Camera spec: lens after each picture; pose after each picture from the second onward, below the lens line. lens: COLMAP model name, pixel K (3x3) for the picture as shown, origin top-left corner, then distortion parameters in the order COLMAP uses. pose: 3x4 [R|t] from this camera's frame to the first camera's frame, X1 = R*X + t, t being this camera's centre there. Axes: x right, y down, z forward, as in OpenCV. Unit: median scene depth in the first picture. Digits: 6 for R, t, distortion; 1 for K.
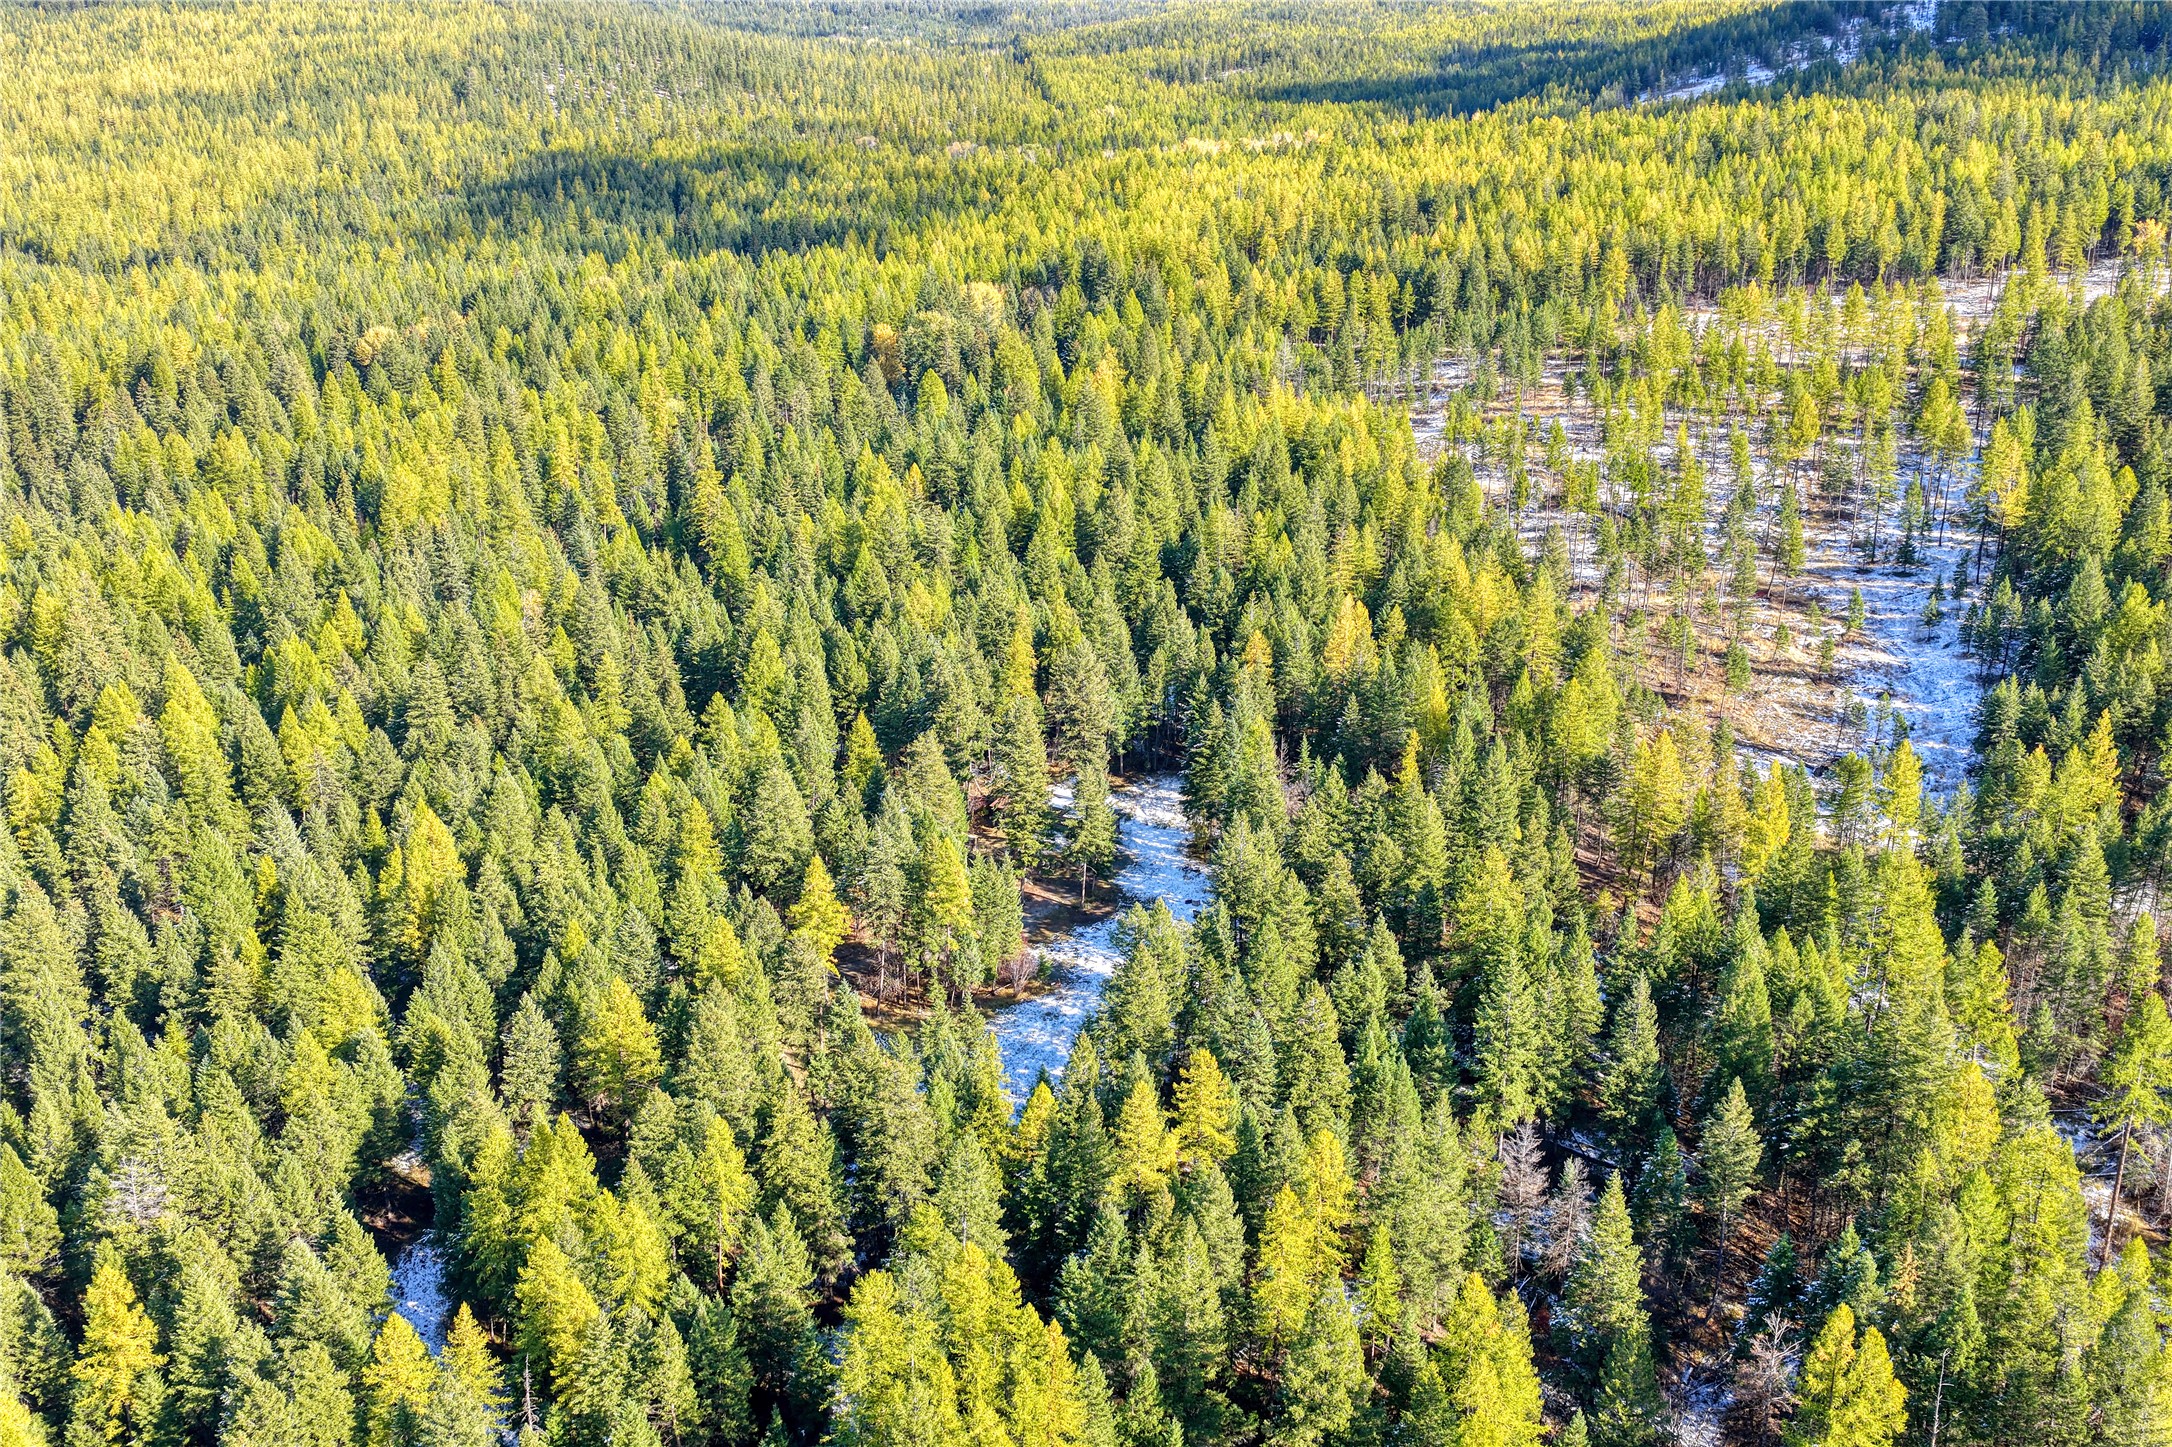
lens RADIAL K [[1888.6, 0, 1086.0], [0, 1888.6, 723.5], [0, 0, 1]] dist [-0.016259, 0.041648]
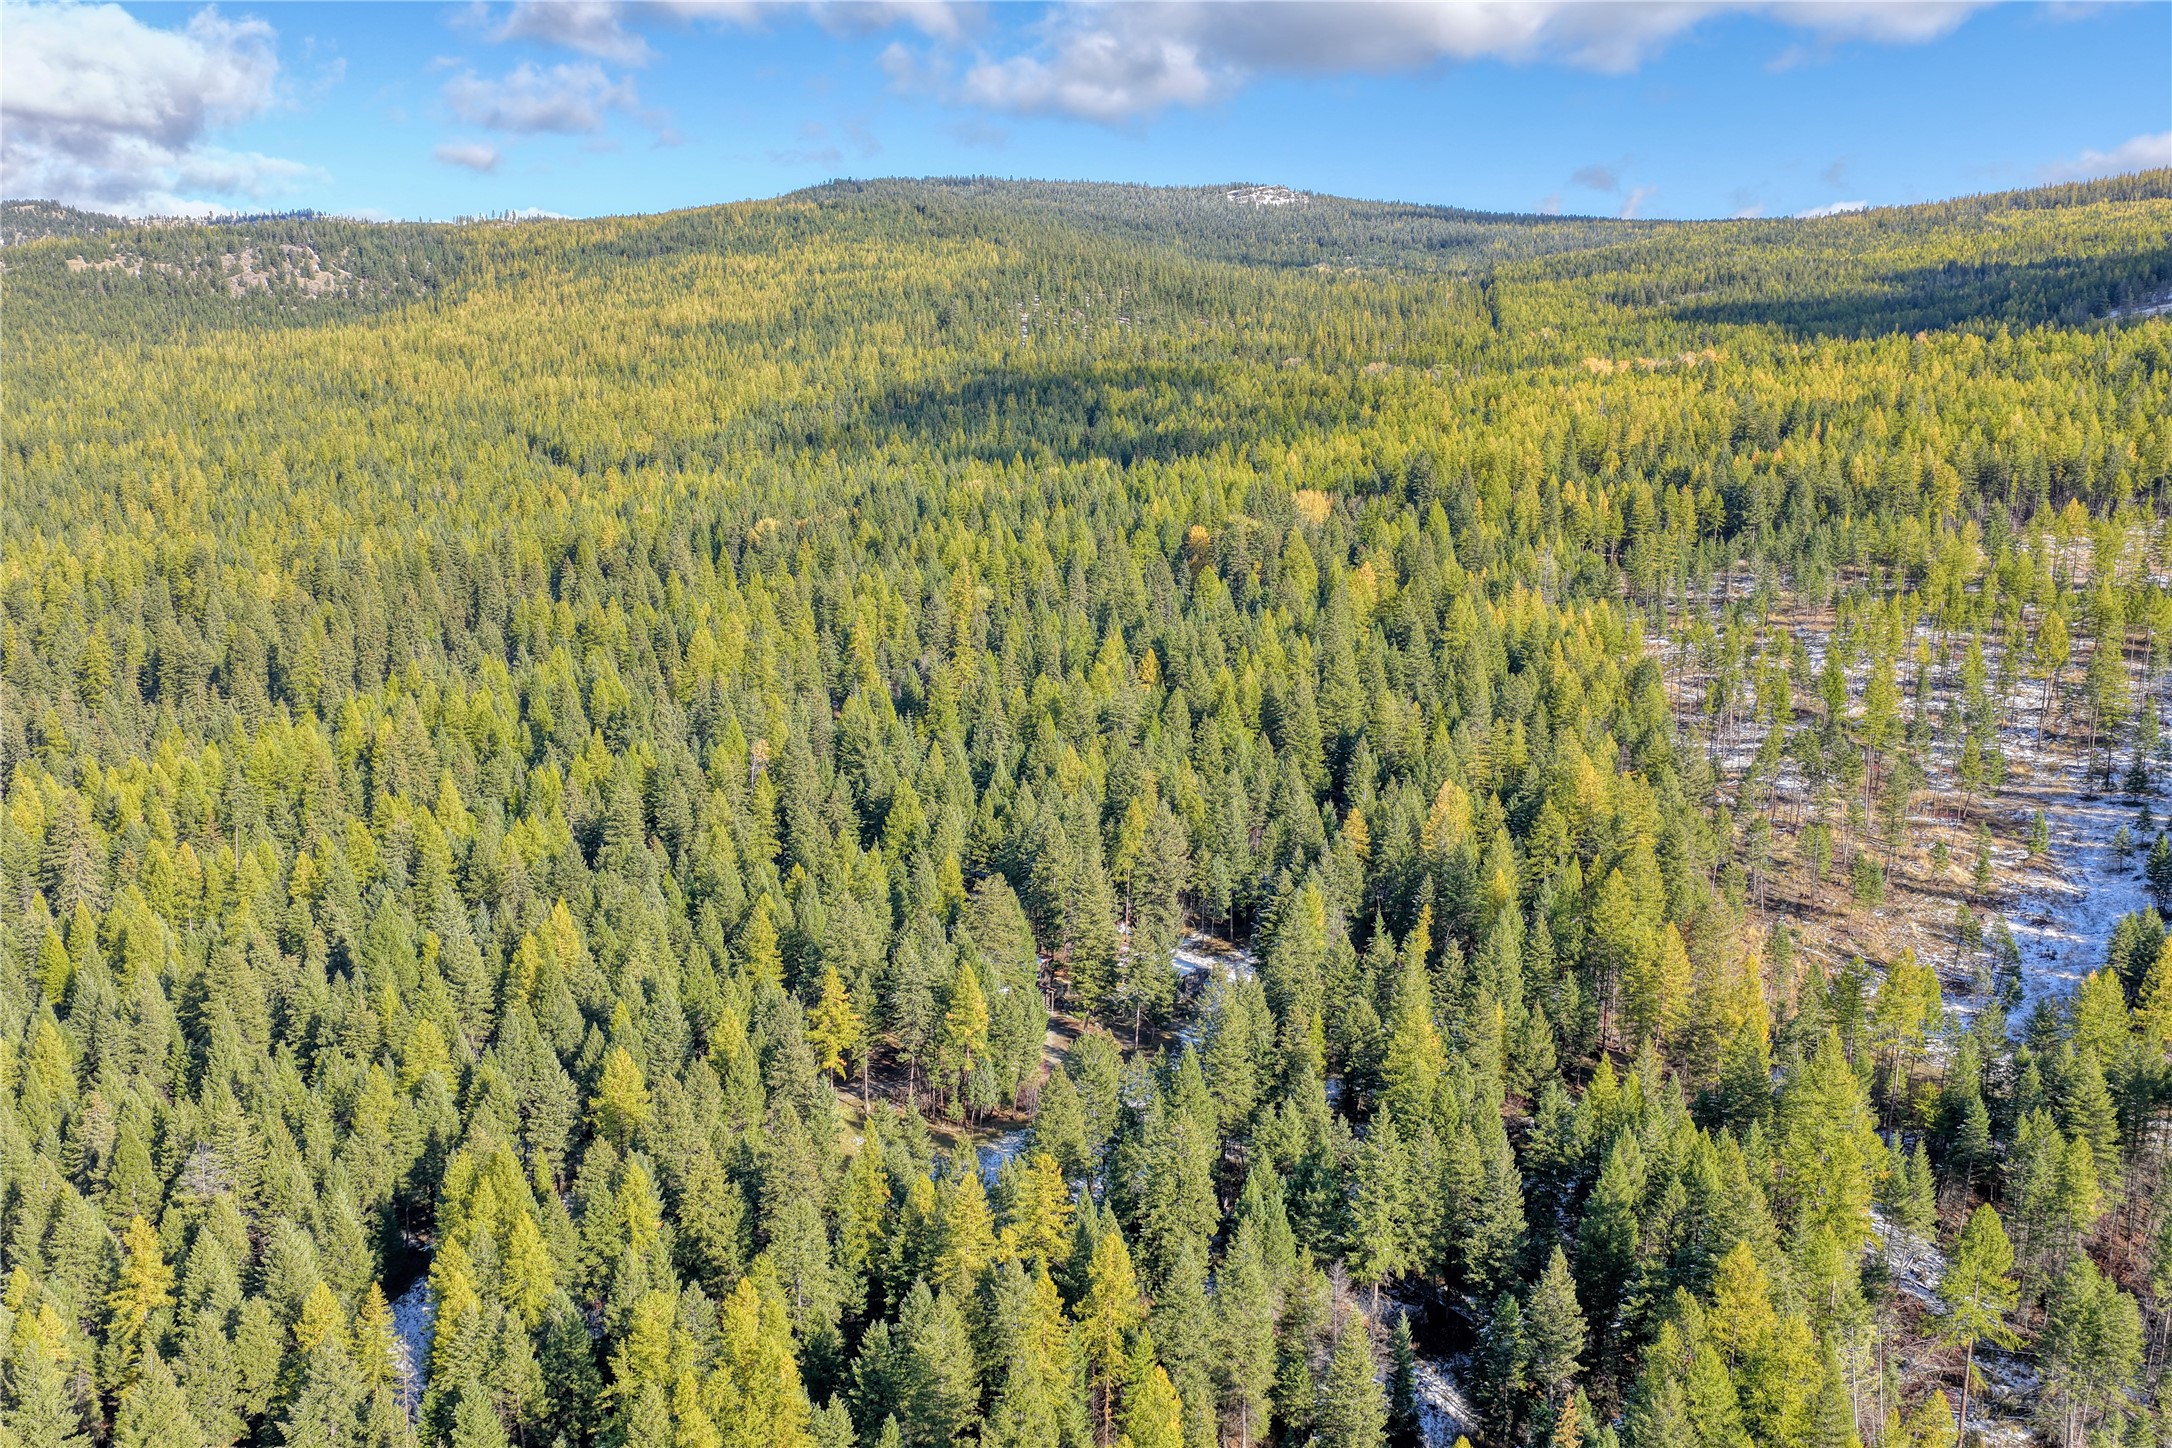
lens RADIAL K [[1888.6, 0, 1086.0], [0, 1888.6, 724.0], [0, 0, 1]] dist [-0.016259, 0.041648]
pose [[0.960239, 0.050372, -0.274596, 0.204456], [-0.080890, 0.991596, -0.100970, 0.018825], [0.267202, 0.119167, 0.956244, -0.035317]]
